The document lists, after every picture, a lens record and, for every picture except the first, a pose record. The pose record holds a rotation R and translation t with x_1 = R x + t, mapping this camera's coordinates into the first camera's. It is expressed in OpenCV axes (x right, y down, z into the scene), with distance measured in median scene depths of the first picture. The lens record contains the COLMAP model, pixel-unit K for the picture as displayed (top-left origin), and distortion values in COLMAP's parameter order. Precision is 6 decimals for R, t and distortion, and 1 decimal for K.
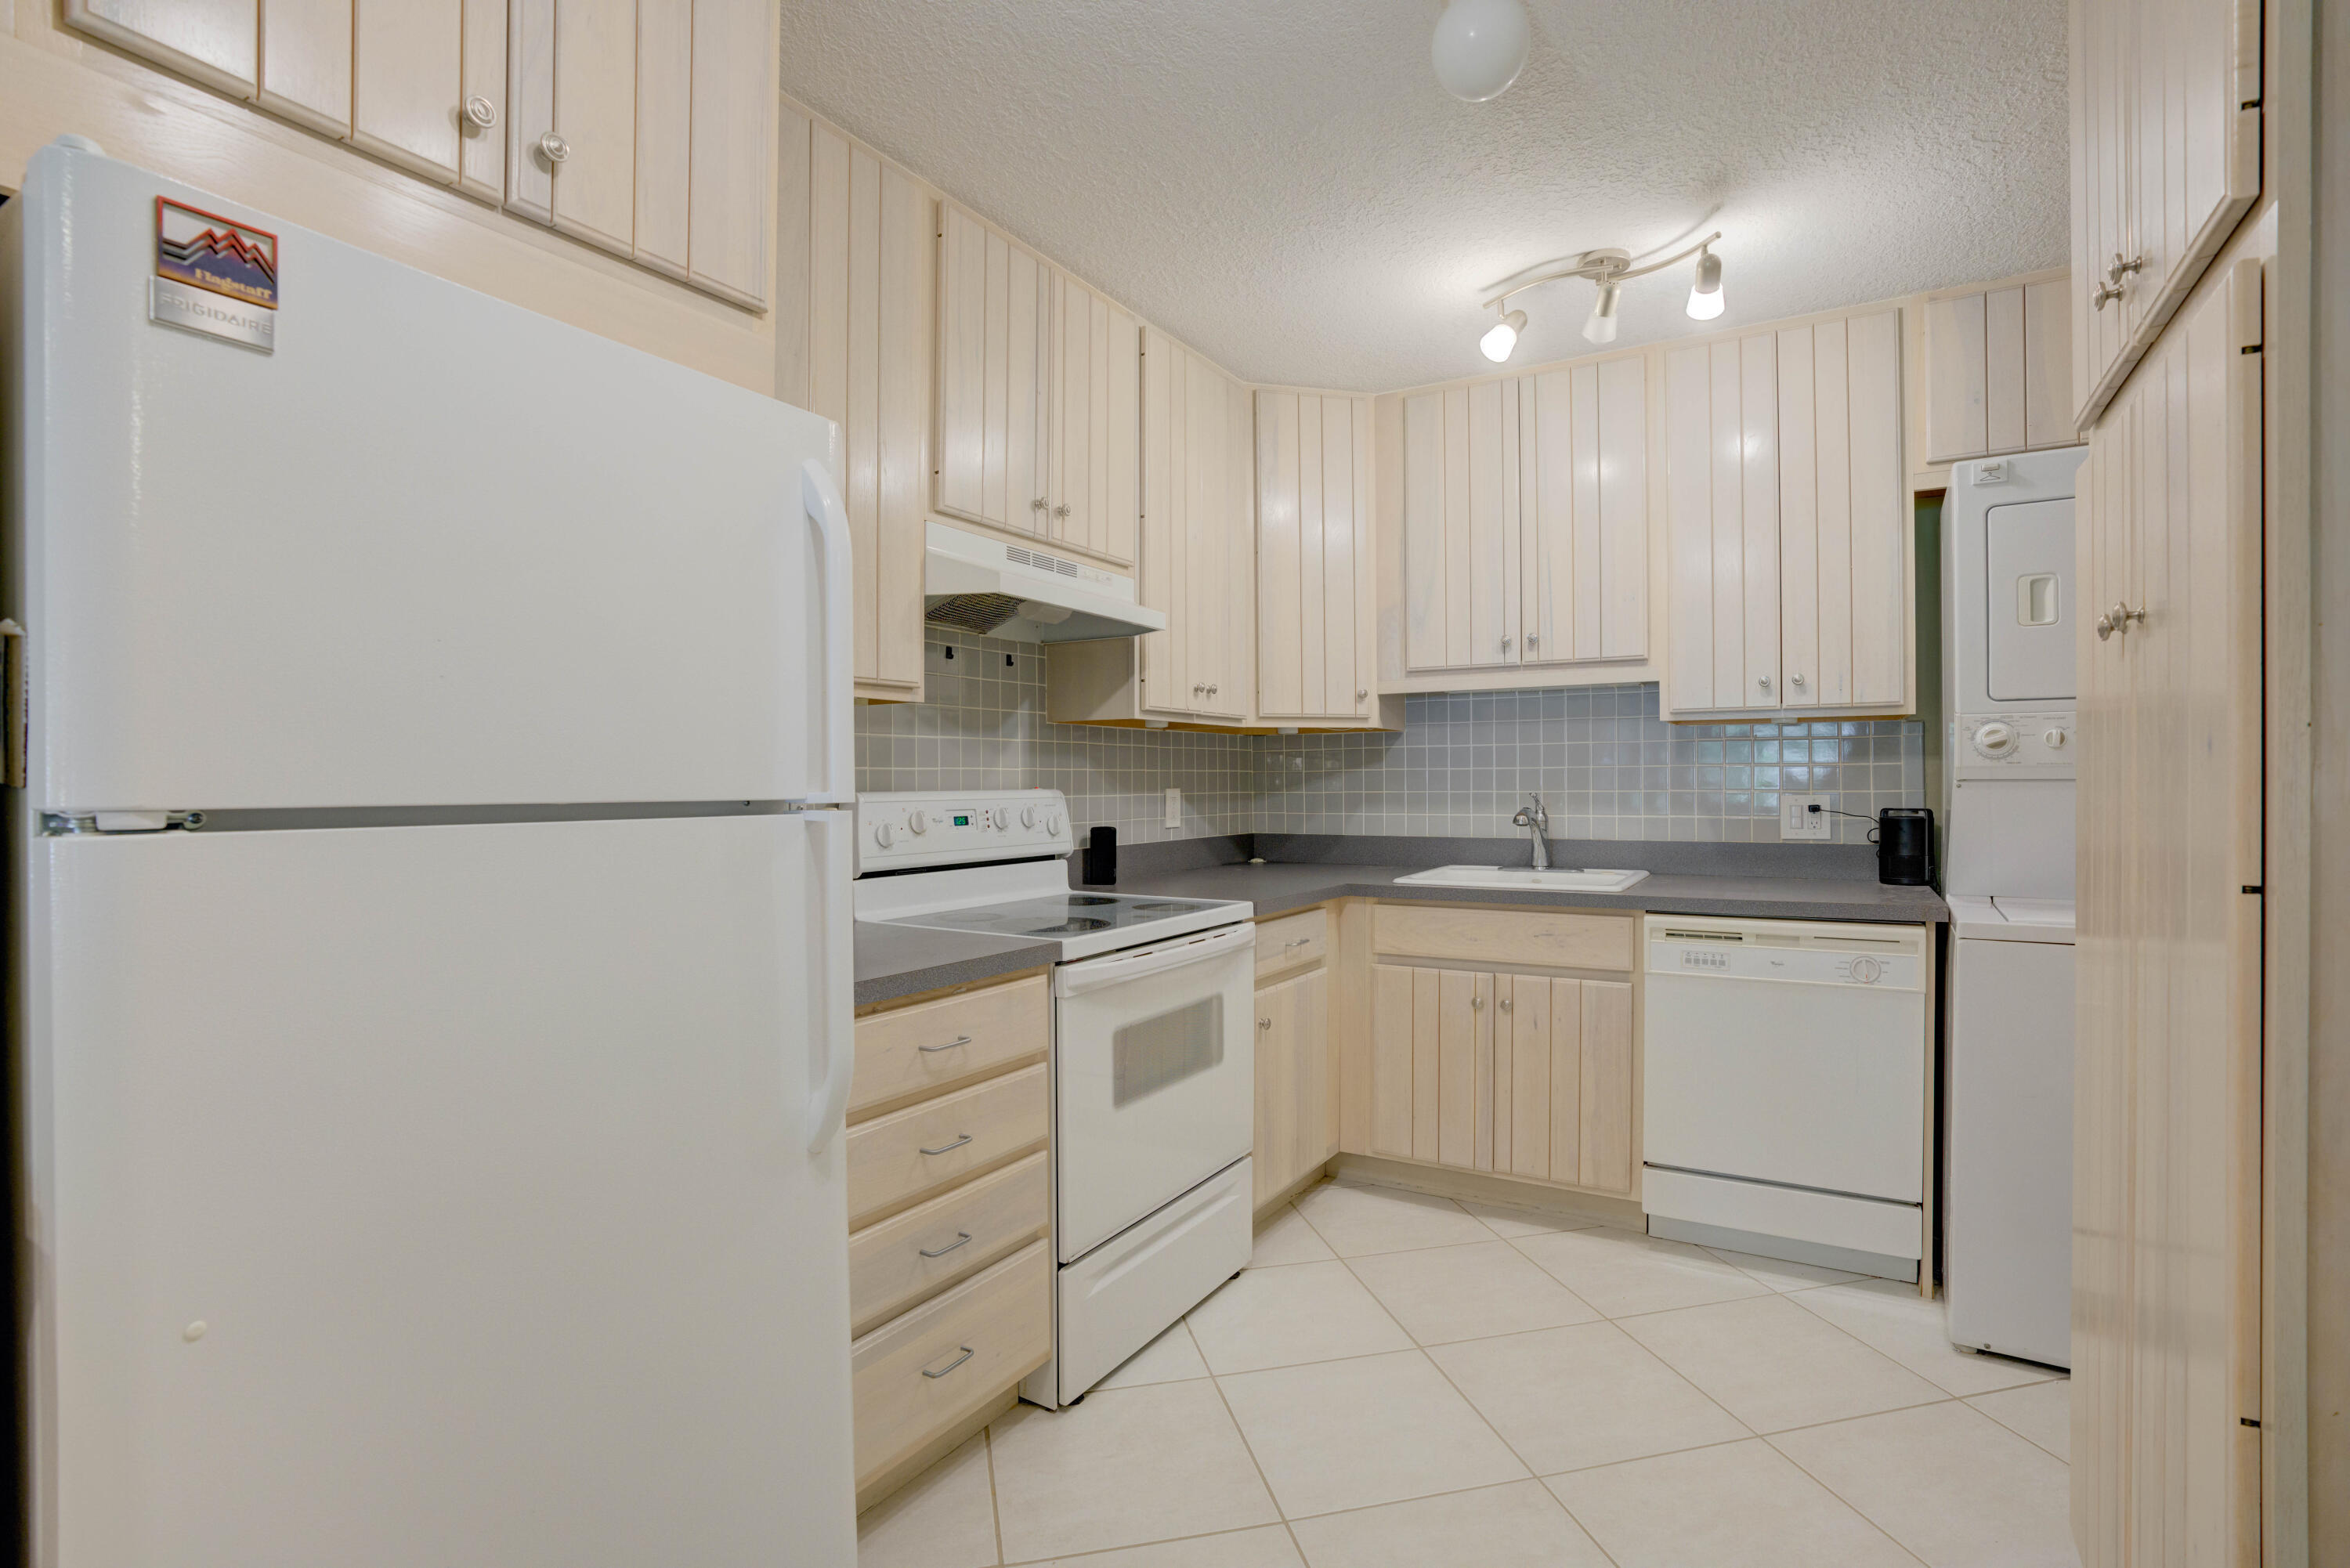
lens RADIAL K [[1095.7, 0, 1162.4], [0, 1095.7, 784.1], [0, 0, 1]] dist [-0.073925, 0.032323]
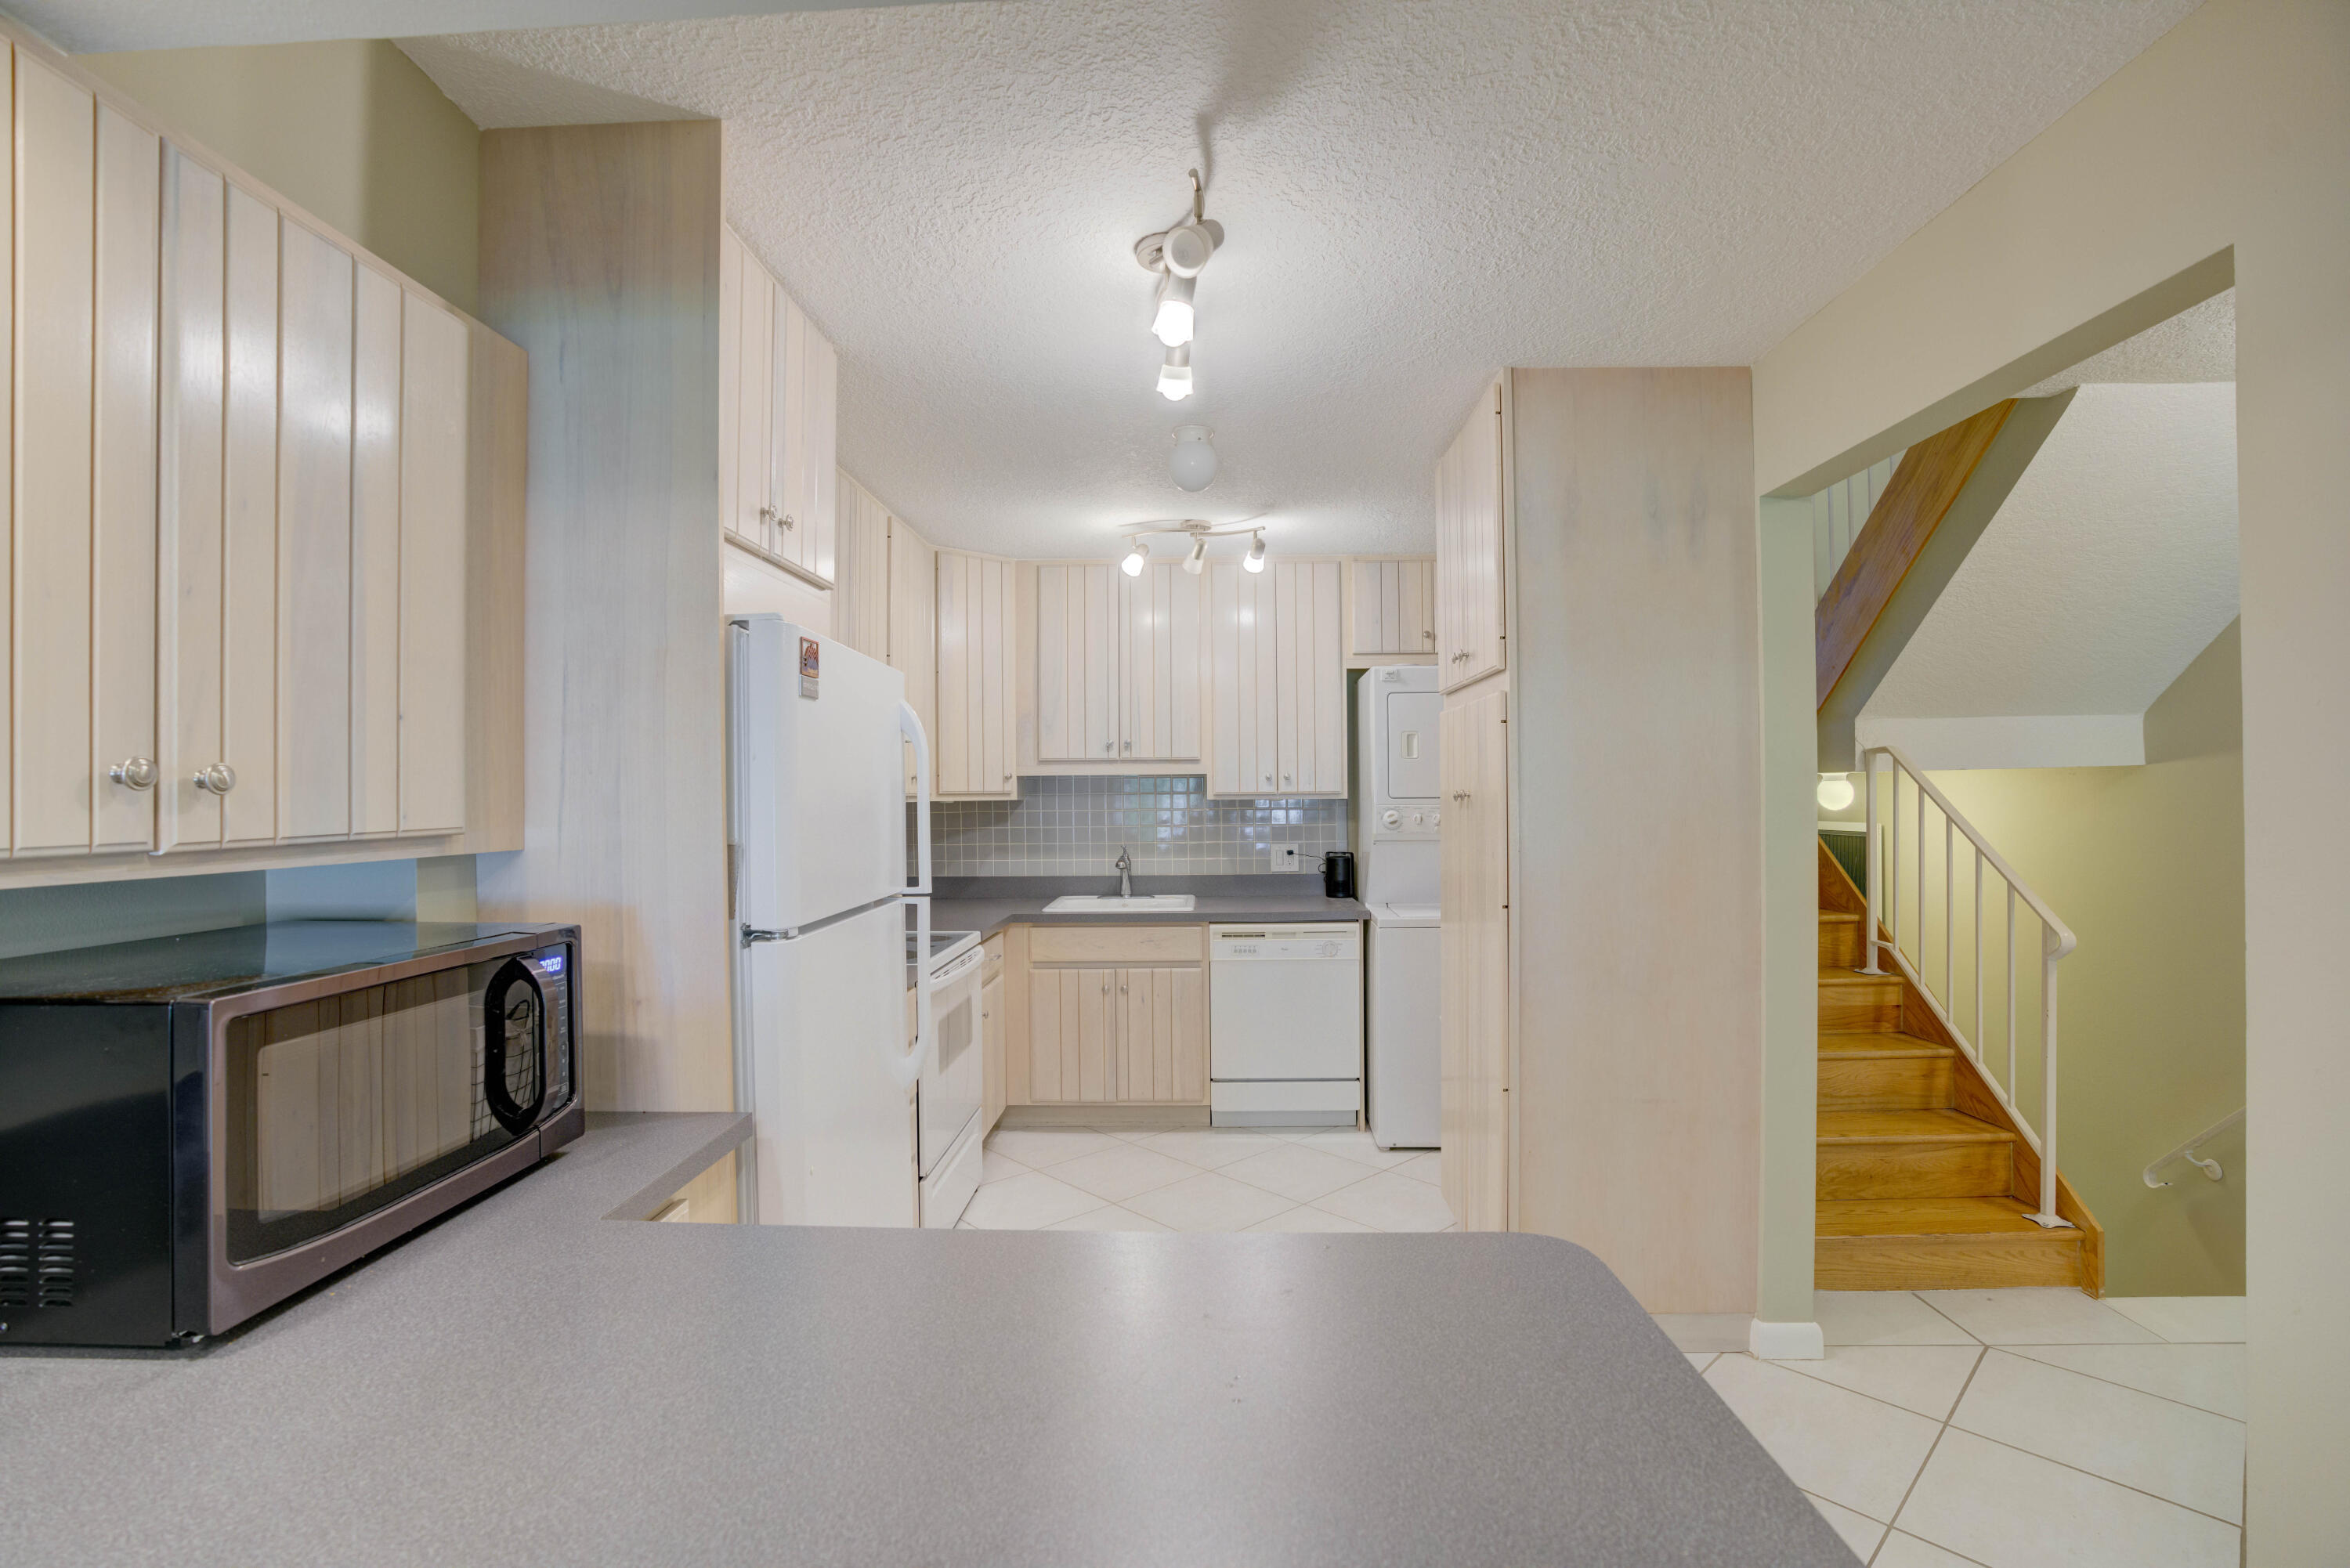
lens RADIAL K [[1069.7, 0, 1165.5], [0, 1069.7, 787.8], [0, 0, 1]] dist [-0.069459, 0.028519]
pose [[0.870159, 0.000237, 0.492770, -0.353435], [0.006500, 0.999907, -0.011959, -0.057092], [-0.492727, 0.013610, 0.870077, -0.317122]]
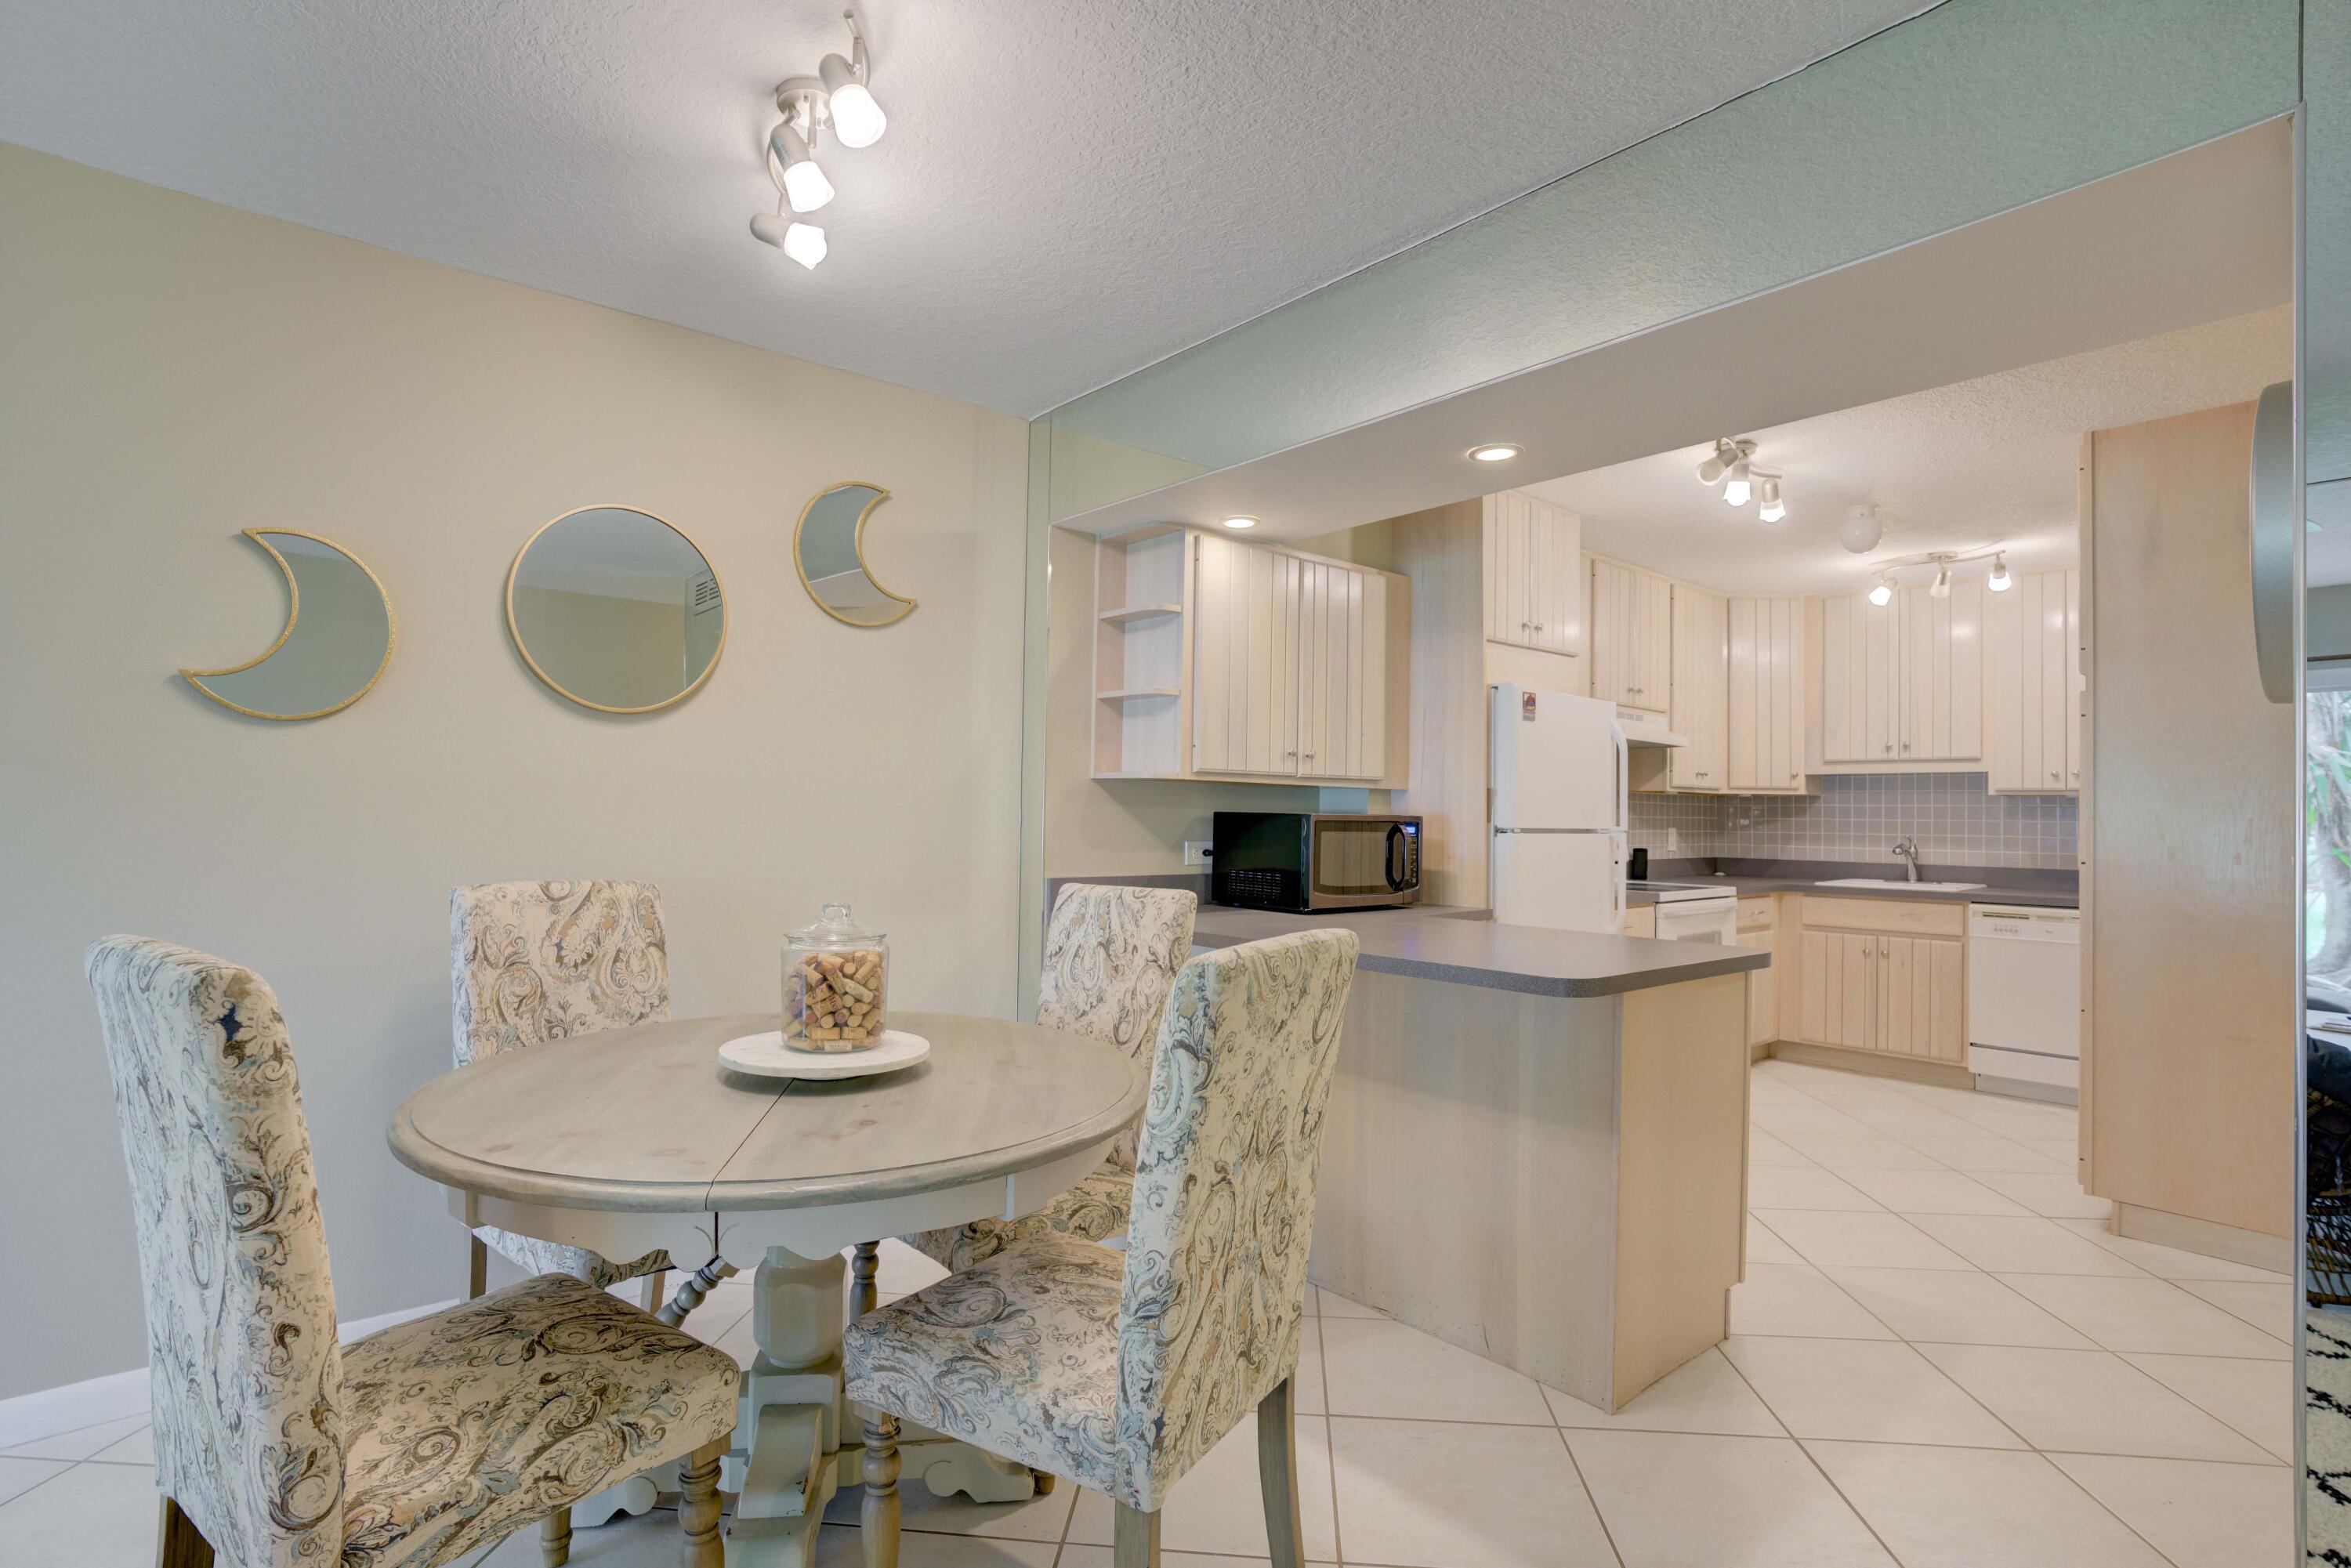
lens RADIAL K [[1105.9, 0, 1168.4], [0, 1105.9, 787.5], [0, 0, 1]] dist [-0.072374, 0.032690]
pose [[0.948748, 0.013585, -0.315743, -0.234410], [-0.022506, 0.999443, -0.024625, 0.000637], [0.315233, 0.030469, 0.948525, -1.012717]]
